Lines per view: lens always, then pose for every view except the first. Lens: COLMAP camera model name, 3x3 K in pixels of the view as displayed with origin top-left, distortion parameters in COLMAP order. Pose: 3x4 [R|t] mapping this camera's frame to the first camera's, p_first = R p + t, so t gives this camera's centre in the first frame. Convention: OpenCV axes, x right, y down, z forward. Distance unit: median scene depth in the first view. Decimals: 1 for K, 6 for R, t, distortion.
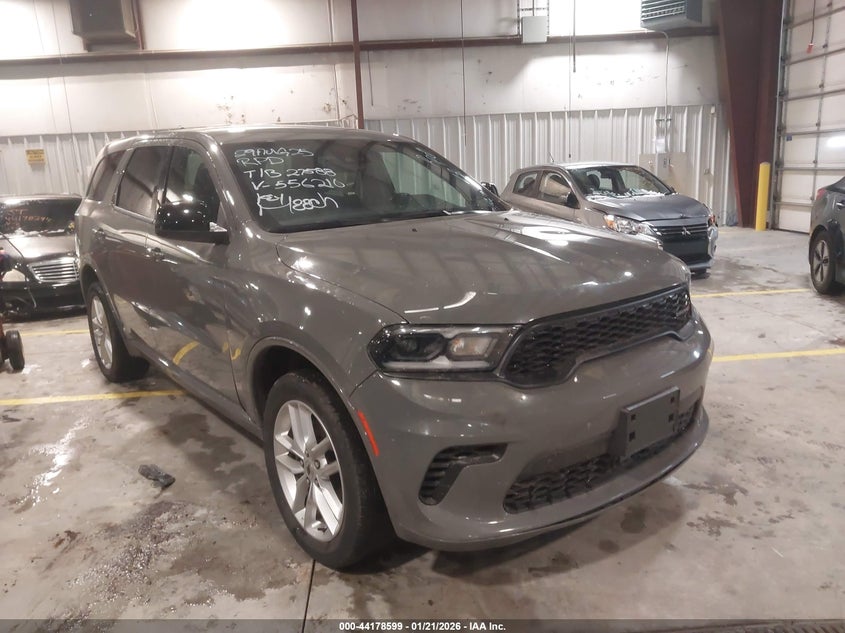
lens RADIAL K [[672.3, 0, 420.4], [0, 672.3, 318.6], [0, 0, 1]] dist [-0.010837, -0.008893]
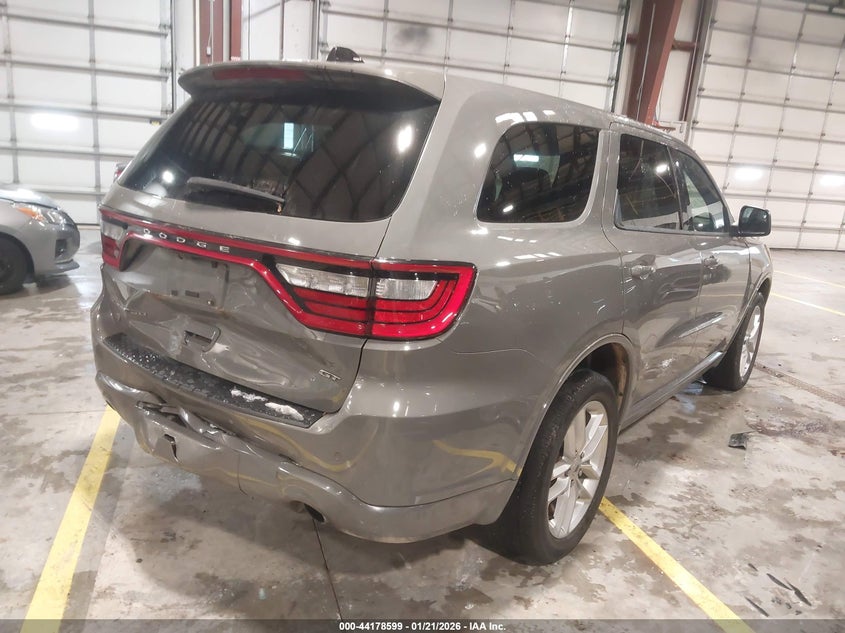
lens RADIAL K [[672.3, 0, 419.3], [0, 672.3, 313.4], [0, 0, 1]] dist [-0.010837, -0.008893]
pose [[-0.240086, -0.200829, 0.949751, -1.317751], [0.158148, 0.957204, 0.242383, -0.345984], [-0.957783, 0.208394, -0.198050, 1.715969]]
